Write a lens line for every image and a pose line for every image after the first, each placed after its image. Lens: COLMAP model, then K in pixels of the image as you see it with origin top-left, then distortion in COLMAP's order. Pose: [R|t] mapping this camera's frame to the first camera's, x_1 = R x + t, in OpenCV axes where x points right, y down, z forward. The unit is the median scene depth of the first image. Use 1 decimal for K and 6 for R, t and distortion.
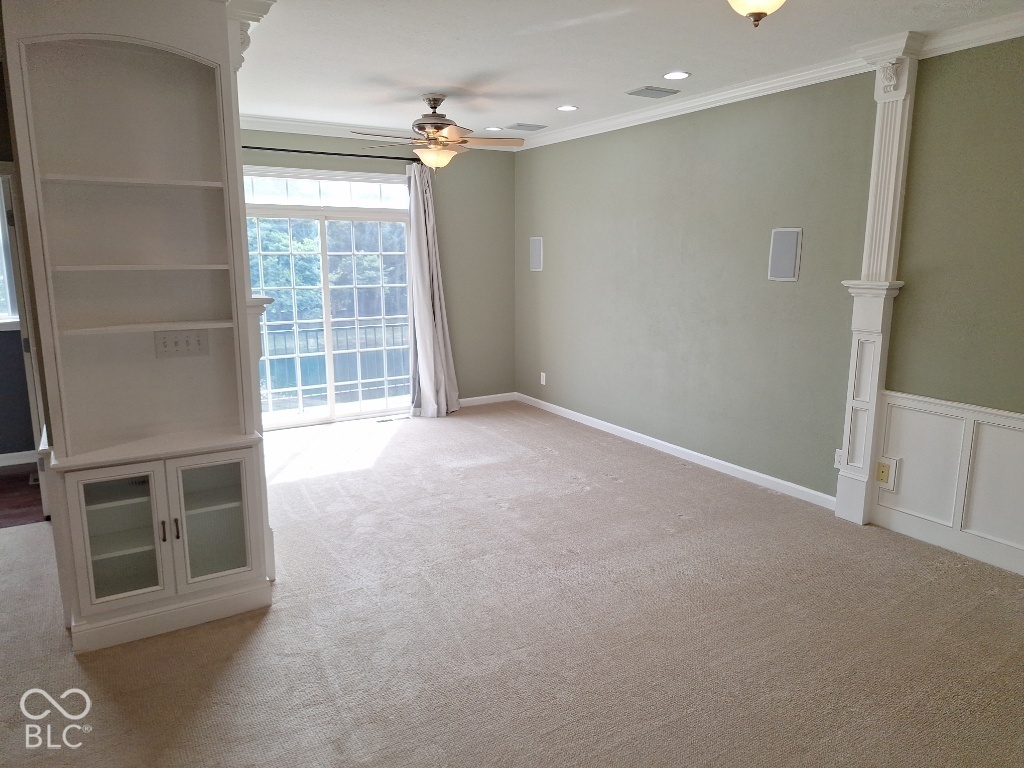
lens RADIAL K [[720.7, 0, 515.5], [0, 720.7, 384.8], [0, 0, 1]] dist [0.047661, 0.000003]
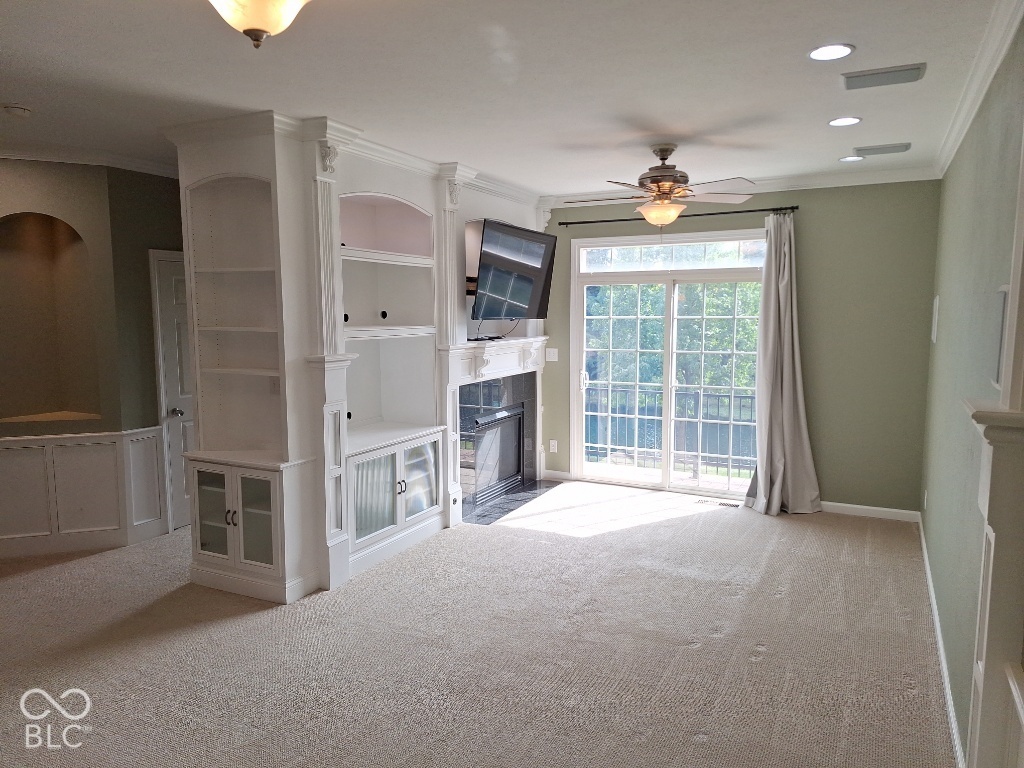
lens RADIAL K [[720.7, 0, 517.8], [0, 720.7, 388.0], [0, 0, 1]] dist [0.047661, 0.000003]
pose [[0.545068, 0.093567, -0.833154, 0.558818], [-0.154945, 0.987877, 0.009575, -0.082978], [0.823950, 0.123874, 0.552957, 0.389646]]
